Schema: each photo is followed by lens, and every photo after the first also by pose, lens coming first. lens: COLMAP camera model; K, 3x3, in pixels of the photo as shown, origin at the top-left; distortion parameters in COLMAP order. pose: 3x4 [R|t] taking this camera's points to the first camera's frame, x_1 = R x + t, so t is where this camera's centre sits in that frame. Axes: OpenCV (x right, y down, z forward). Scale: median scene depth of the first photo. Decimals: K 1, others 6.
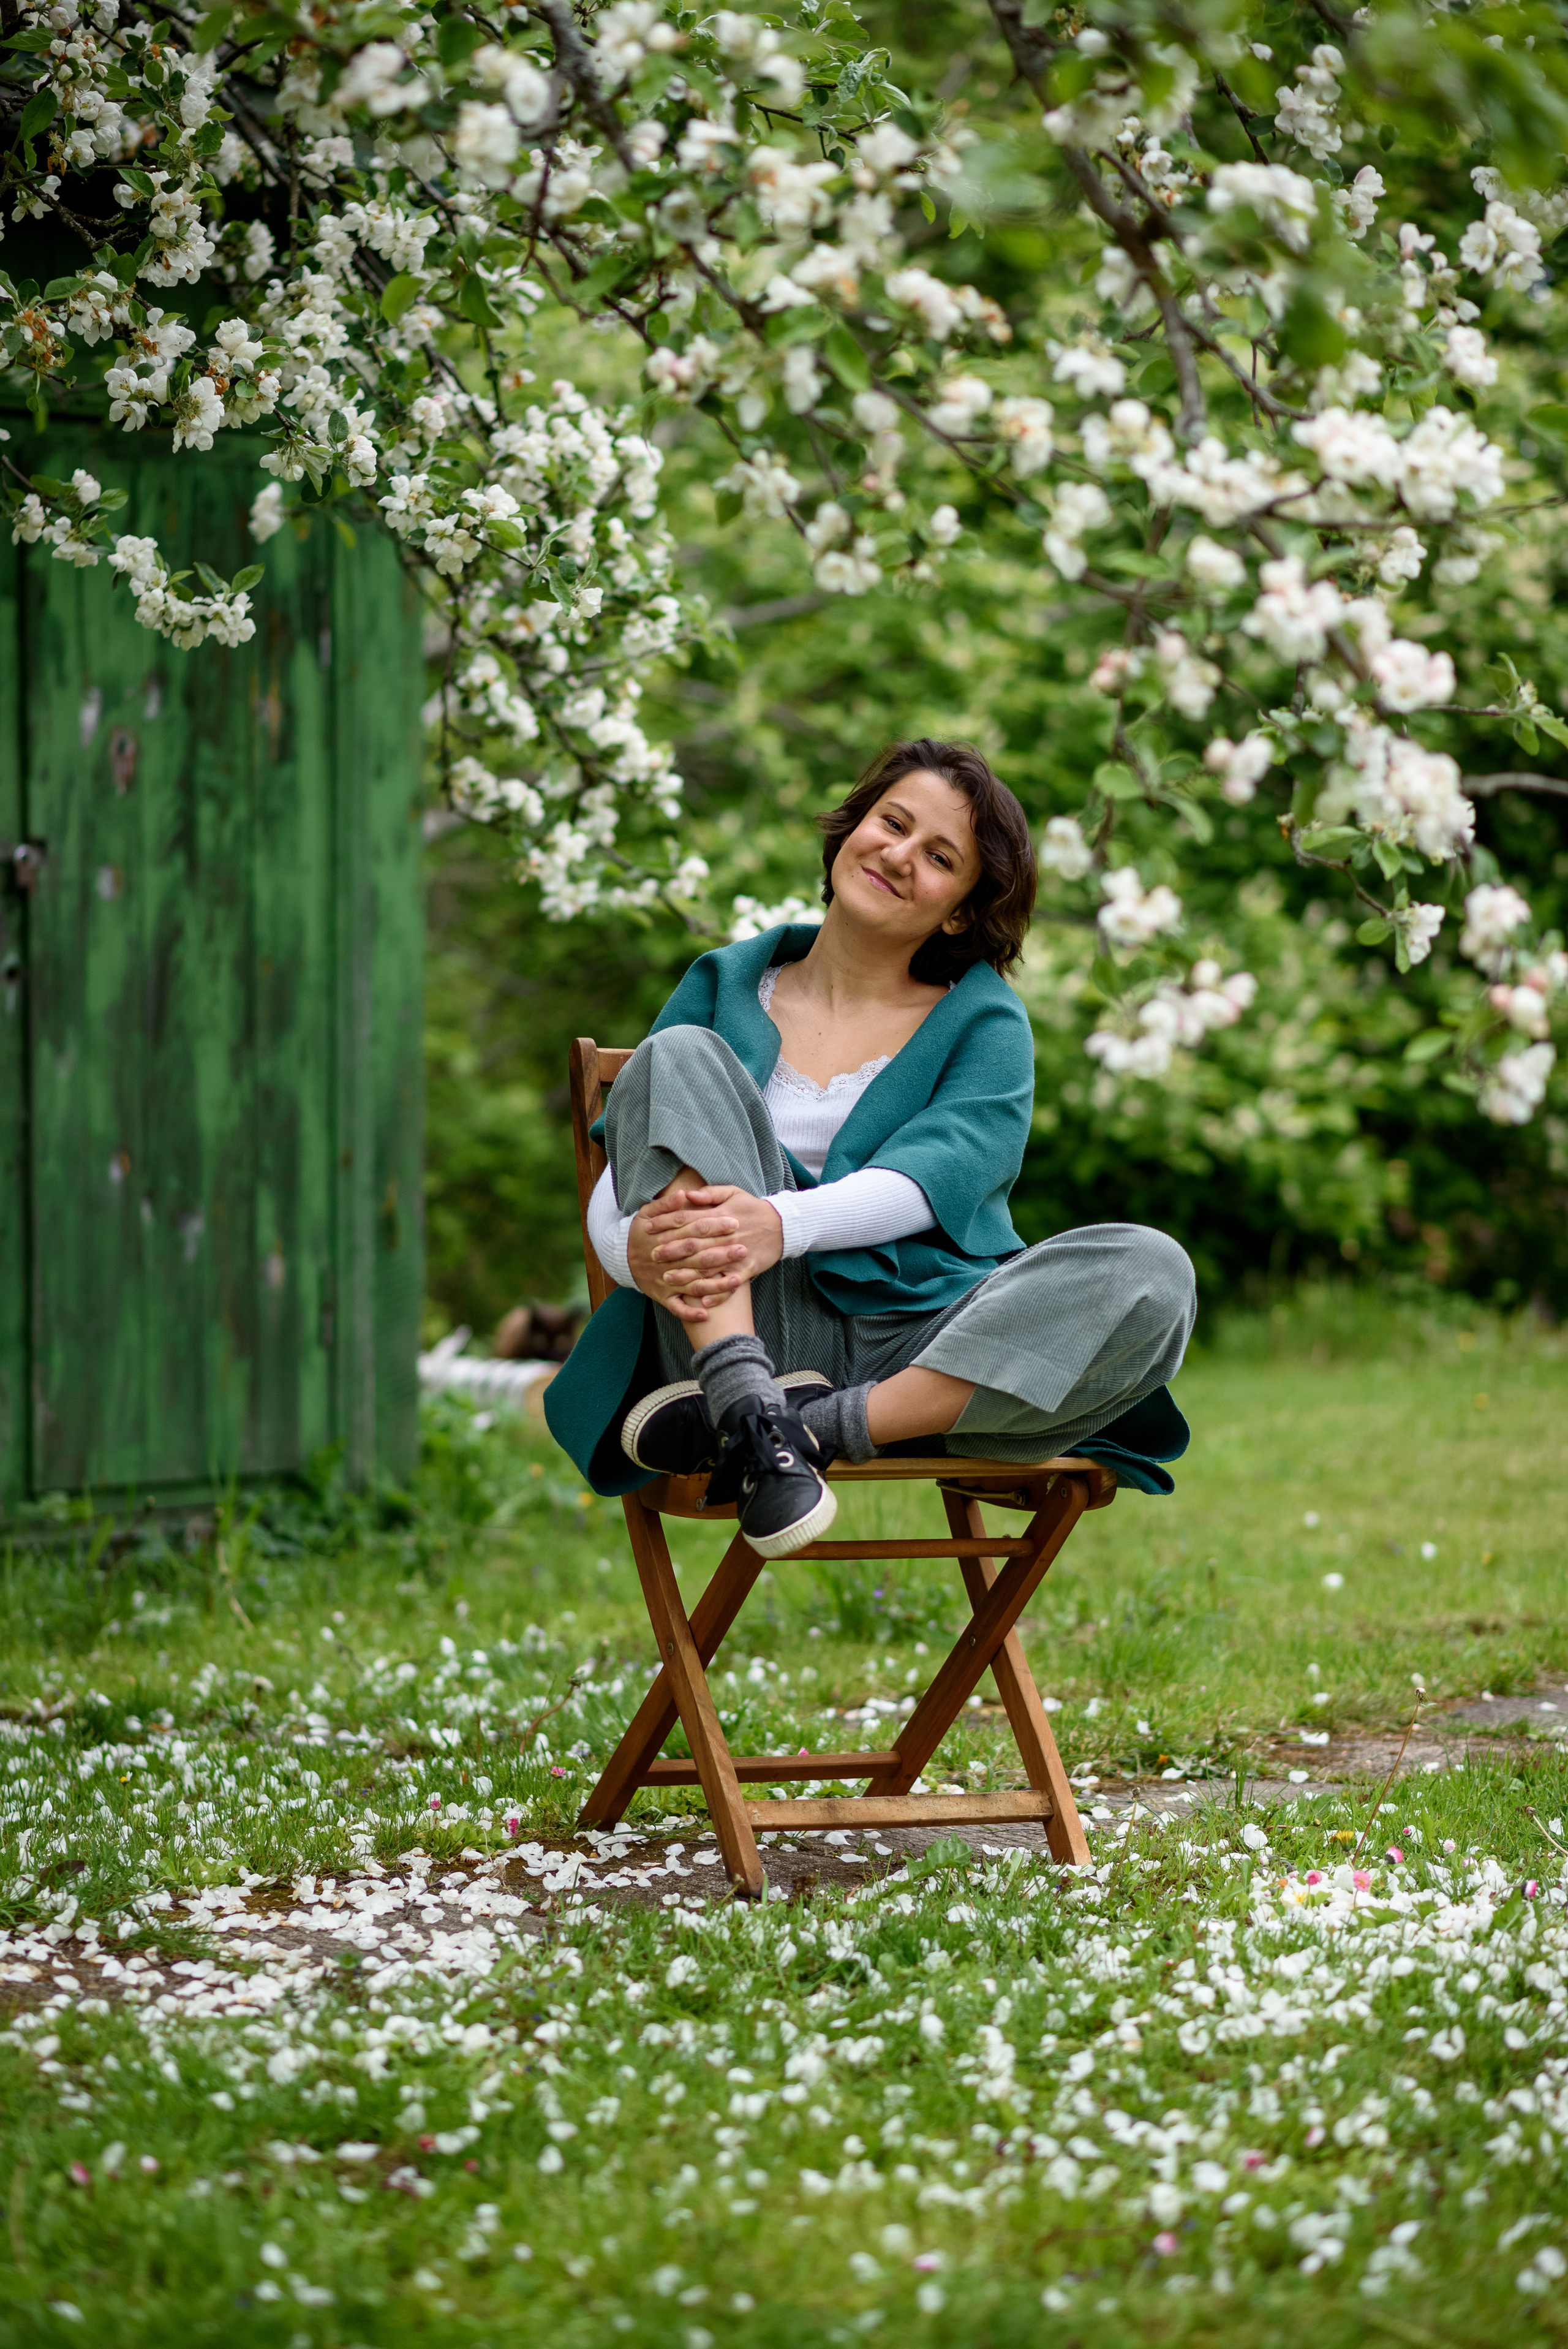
lens RADIAL K [[5550.1, 0, 788.9], [0, 5550.1, 1177.9], [0, 0, 1]] dist [0.174631, 0.000000]
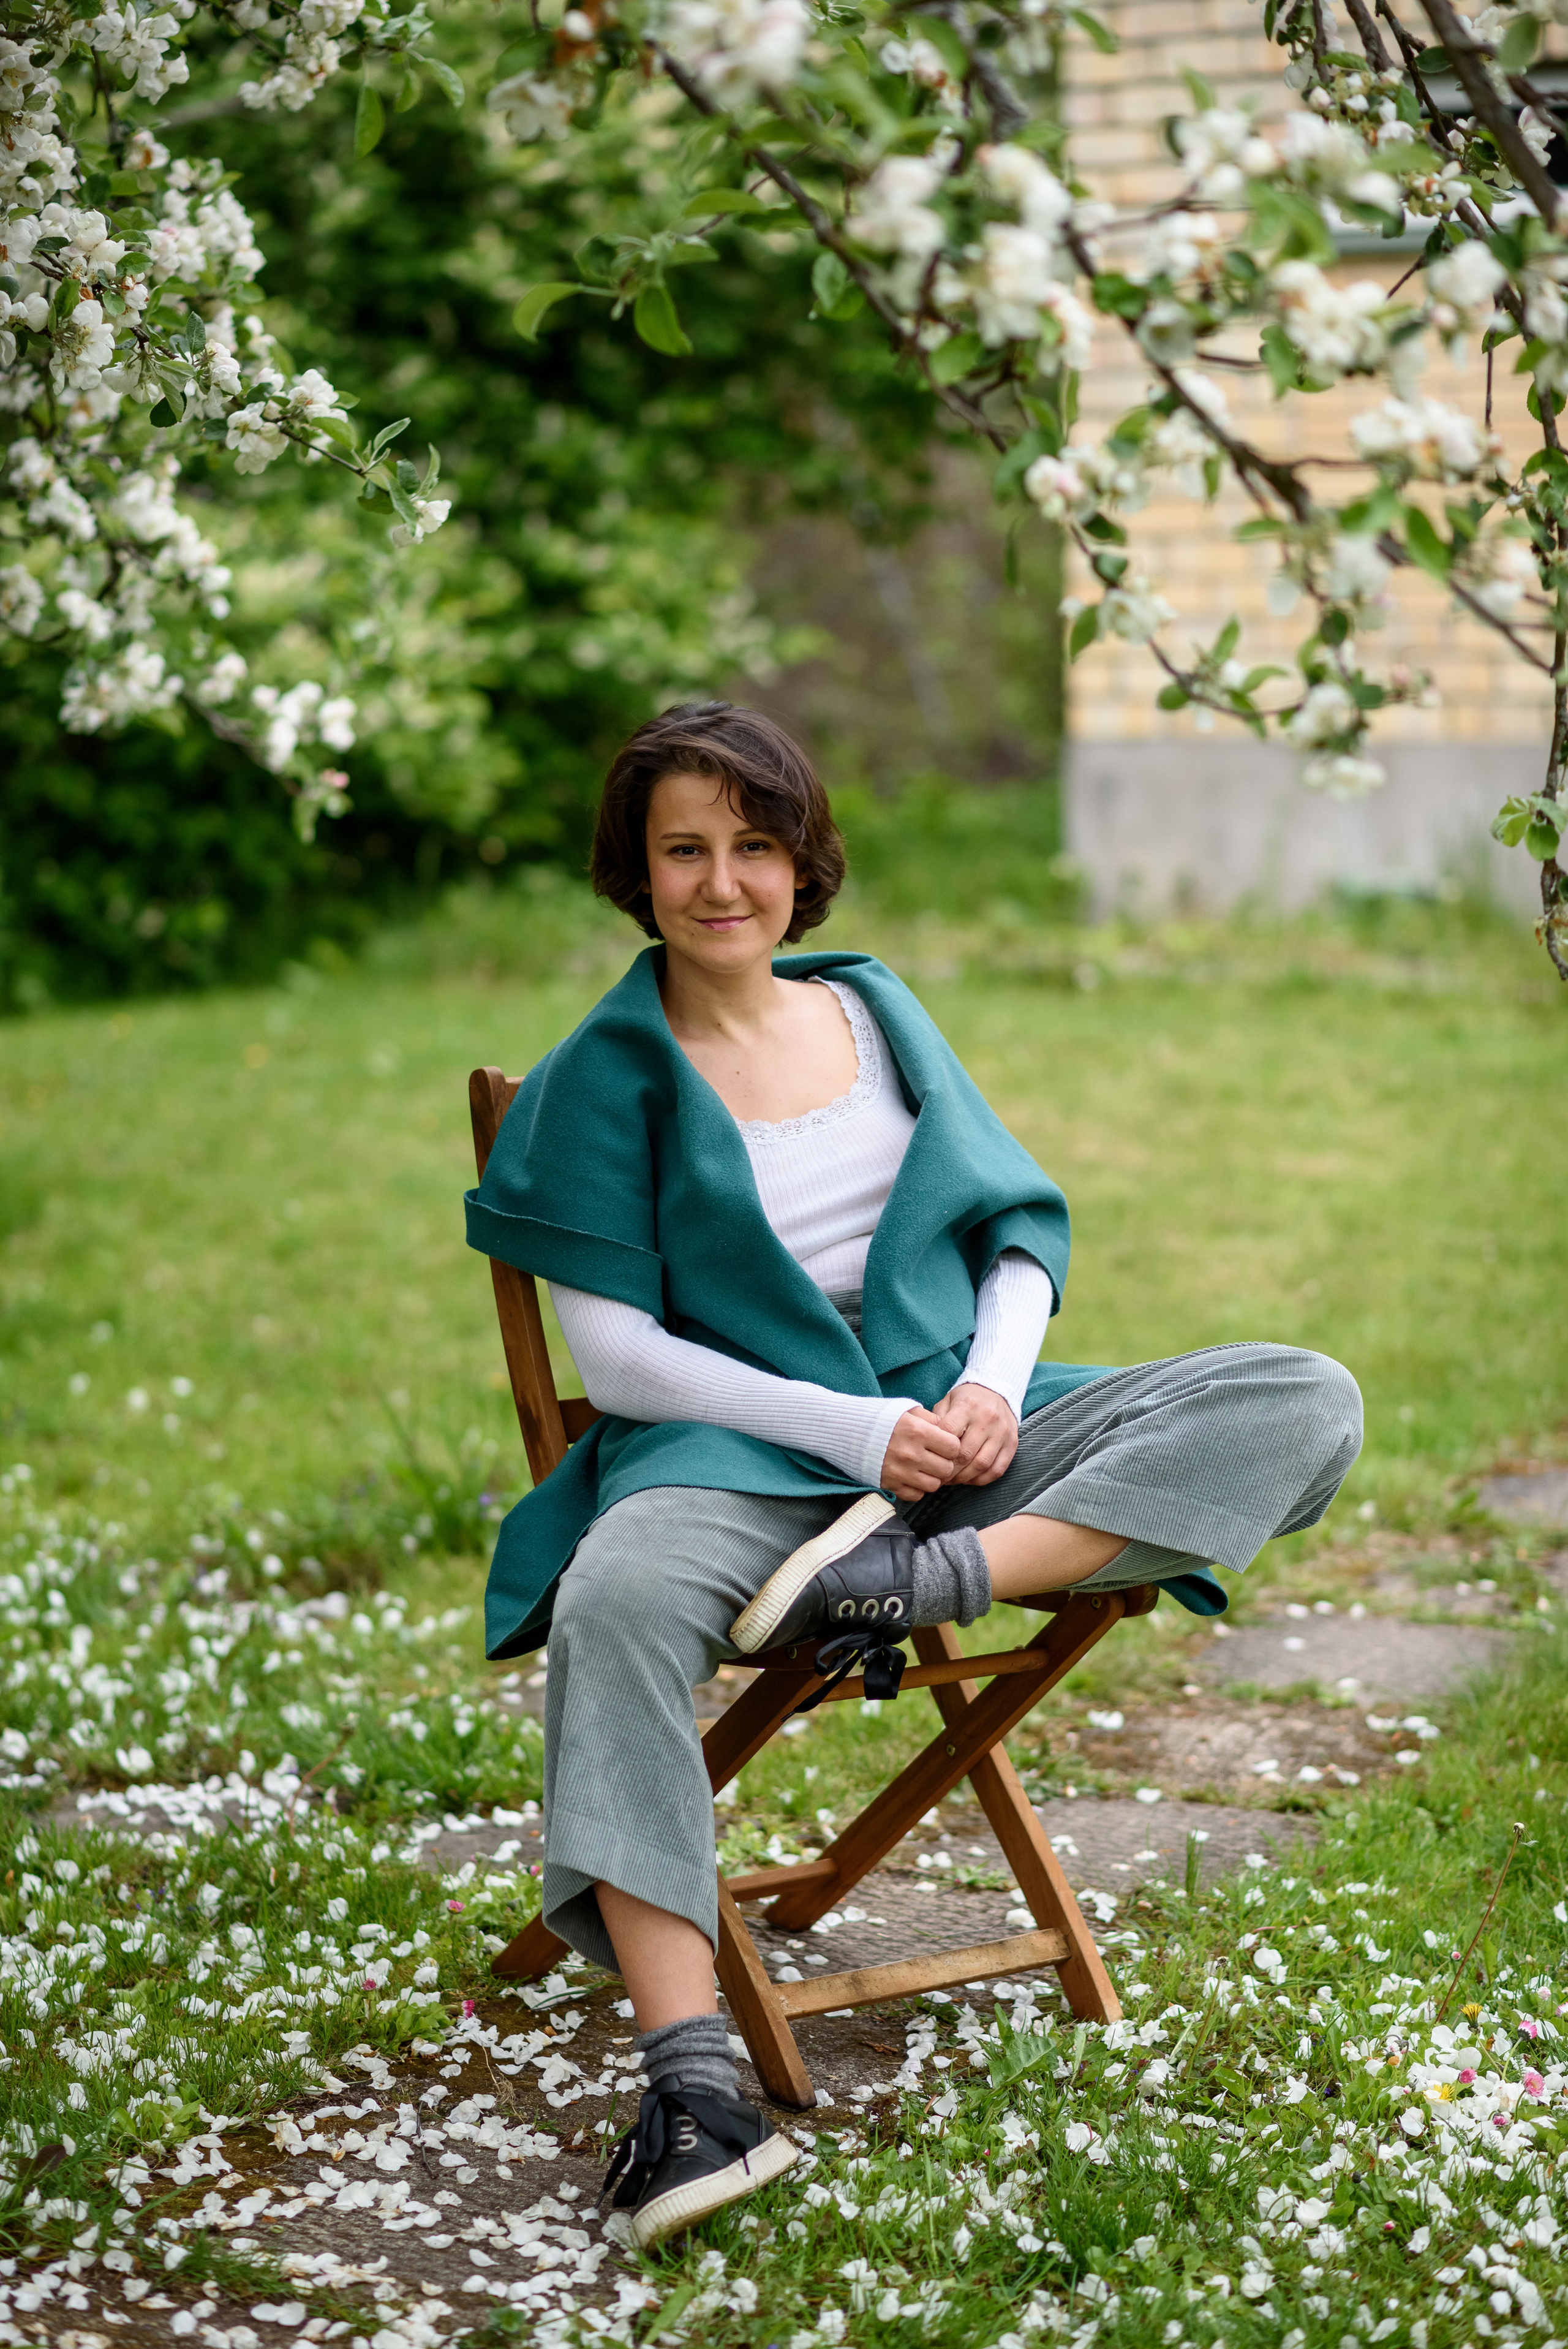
lens RADIAL K [[5550.1, 0, 781.0], [0, 5550.1, 1171.2], [0, 0, 1]] dist [0.174631, 0.000000]
pose [[0.969052, -0.027884, 0.245276, -0.206404], [-0.001739, 0.992804, 0.119736, -0.112766], [-0.246850, -0.116457, 0.962031, 0.172812]]
